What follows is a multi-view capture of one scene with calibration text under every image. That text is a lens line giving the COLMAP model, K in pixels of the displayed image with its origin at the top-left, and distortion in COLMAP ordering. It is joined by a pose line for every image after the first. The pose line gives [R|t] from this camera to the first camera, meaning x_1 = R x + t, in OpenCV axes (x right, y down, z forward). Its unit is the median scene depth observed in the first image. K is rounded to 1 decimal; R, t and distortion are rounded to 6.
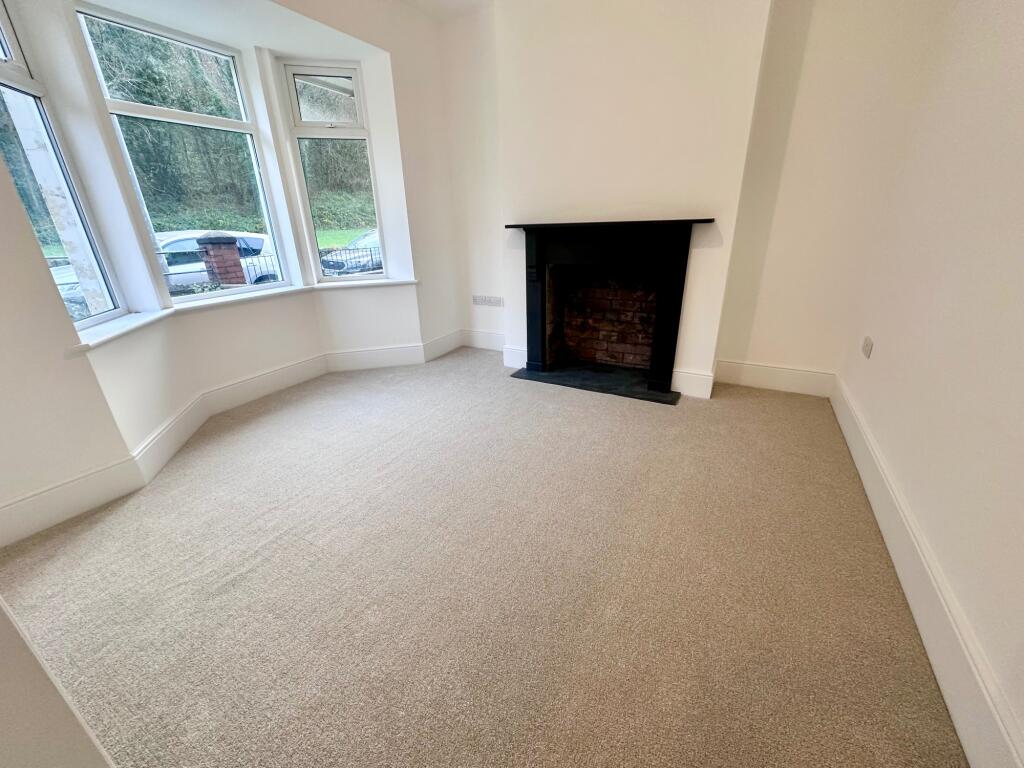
lens RADIAL K [[406.4, 0, 509.3], [0, 406.4, 385.4], [0, 0, 1]] dist [-0.004356, 0.000656]
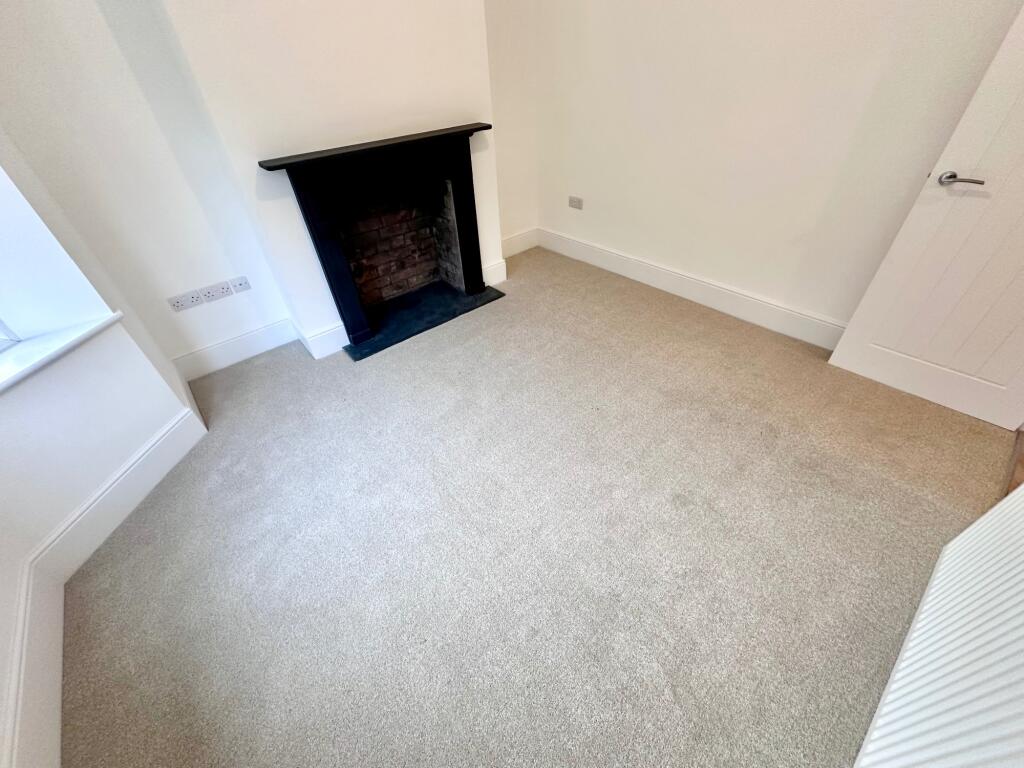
lens RADIAL K [[406.4, 0, 509.4], [0, 406.4, 381.6], [0, 0, 1]] dist [-0.004356, 0.000656]
pose [[0.341073, -0.590088, 0.731755, -0.502368], [0.387437, 0.797484, 0.462507, -0.242799], [-0.856482, 0.125761, 0.500622, 0.339855]]
